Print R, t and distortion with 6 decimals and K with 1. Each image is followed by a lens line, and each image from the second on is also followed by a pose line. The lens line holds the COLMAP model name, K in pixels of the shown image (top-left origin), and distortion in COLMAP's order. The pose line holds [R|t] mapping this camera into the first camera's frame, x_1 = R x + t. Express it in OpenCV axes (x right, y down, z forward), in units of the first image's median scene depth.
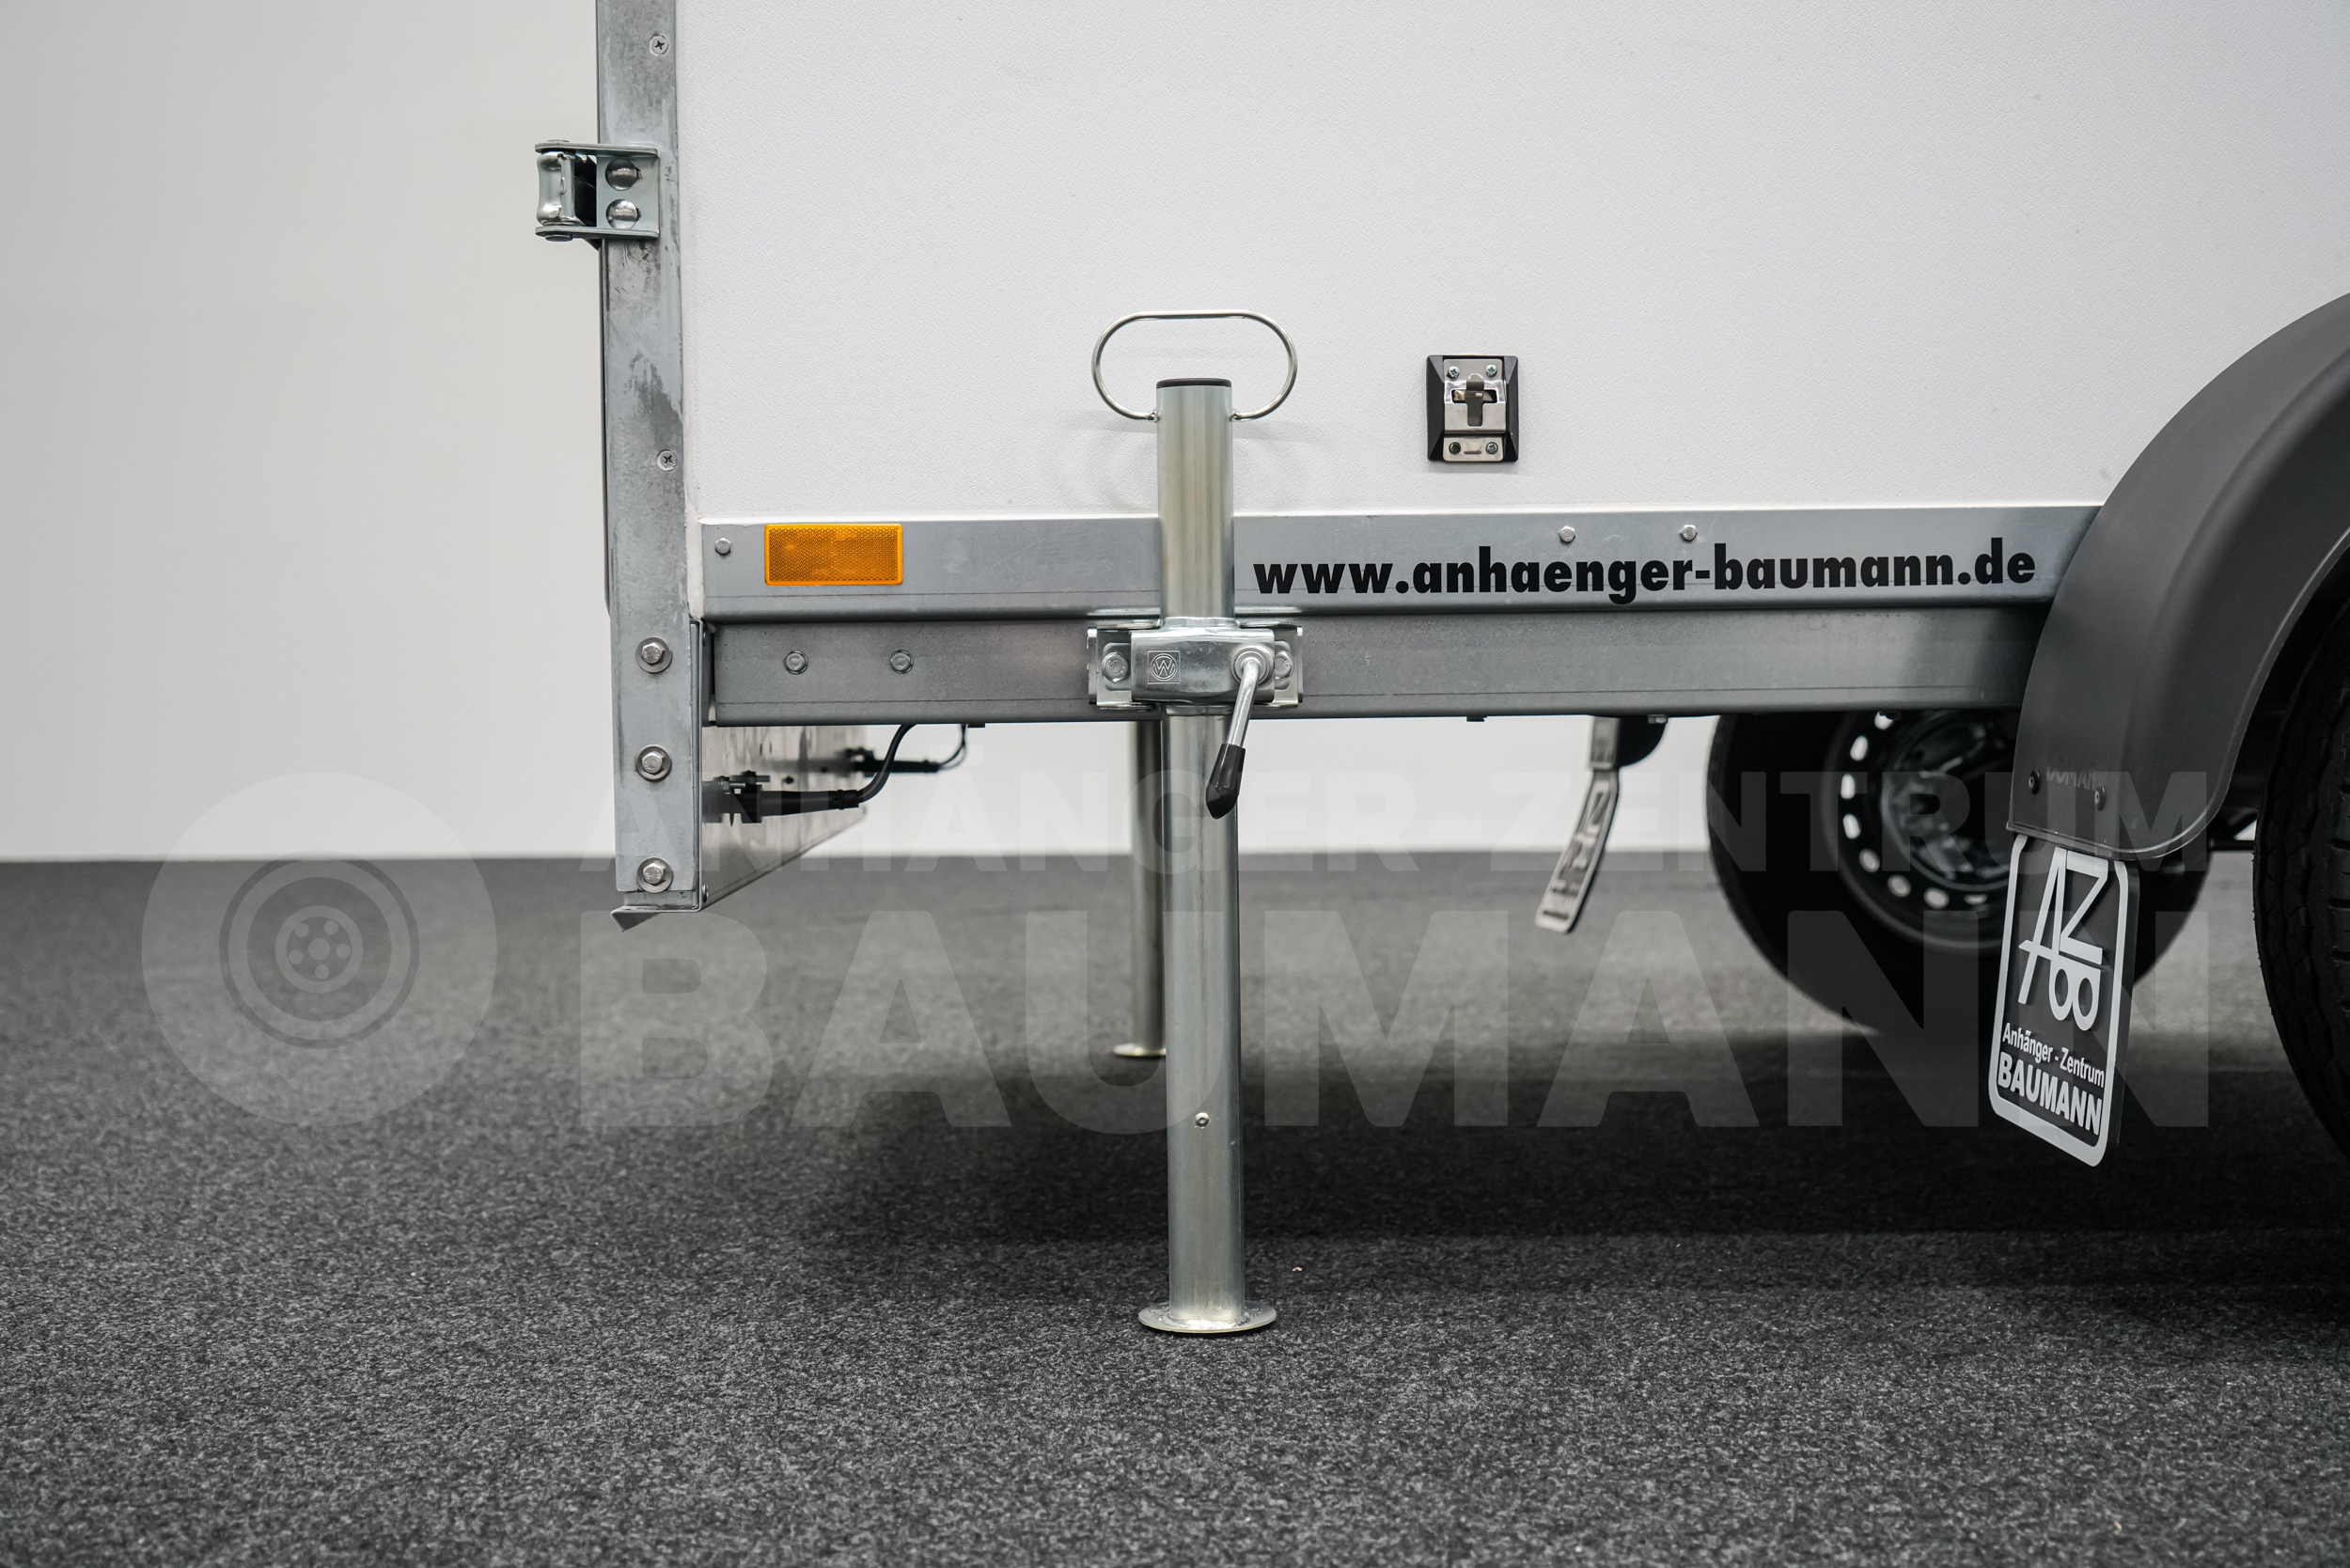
lens RADIAL K [[2896.1, 0, 1177.2], [0, 2896.1, 784.8], [0, 0, 1]] dist [-0.016138, 0.000000]
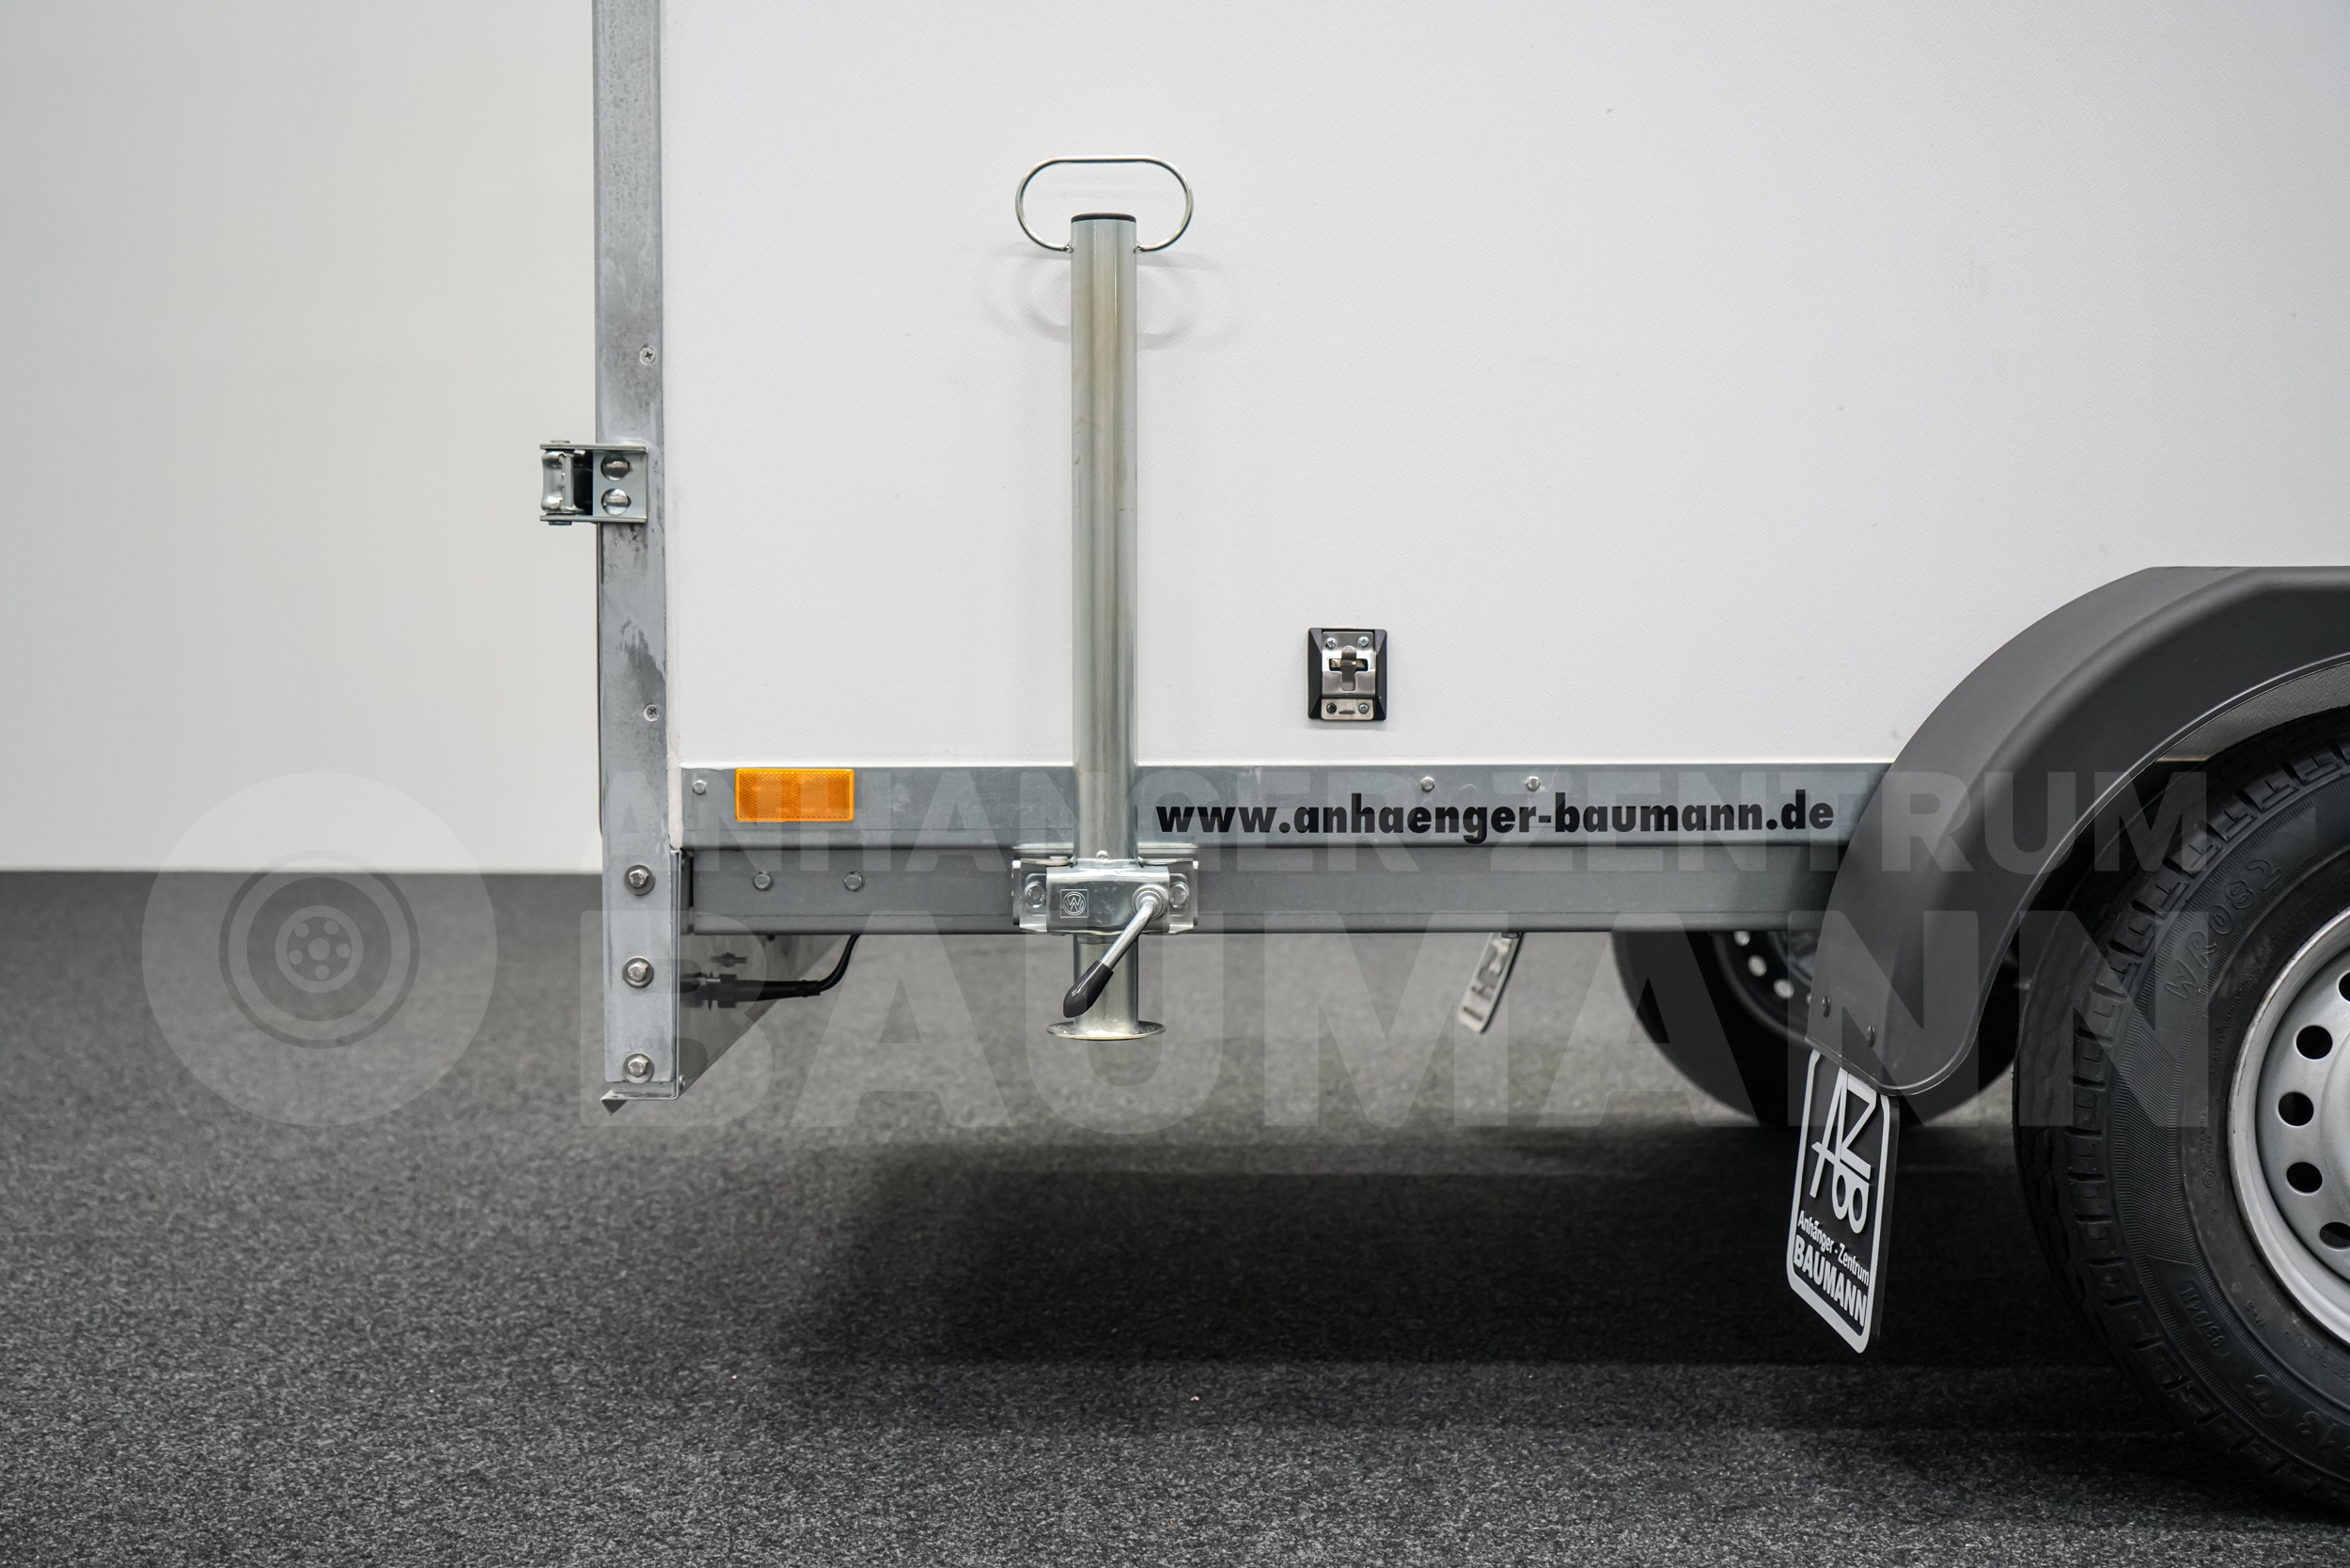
lens RADIAL K [[2722.0, 0, 1172.7], [0, 2722.0, 783.2], [0, 0, 1]] dist [-0.014288, 0.000000]
pose [[0.999879, 0.012539, -0.009205, 0.042772], [-0.012443, 0.999868, 0.010410, -0.096766], [0.009335, -0.010294, 0.999903, -0.089559]]
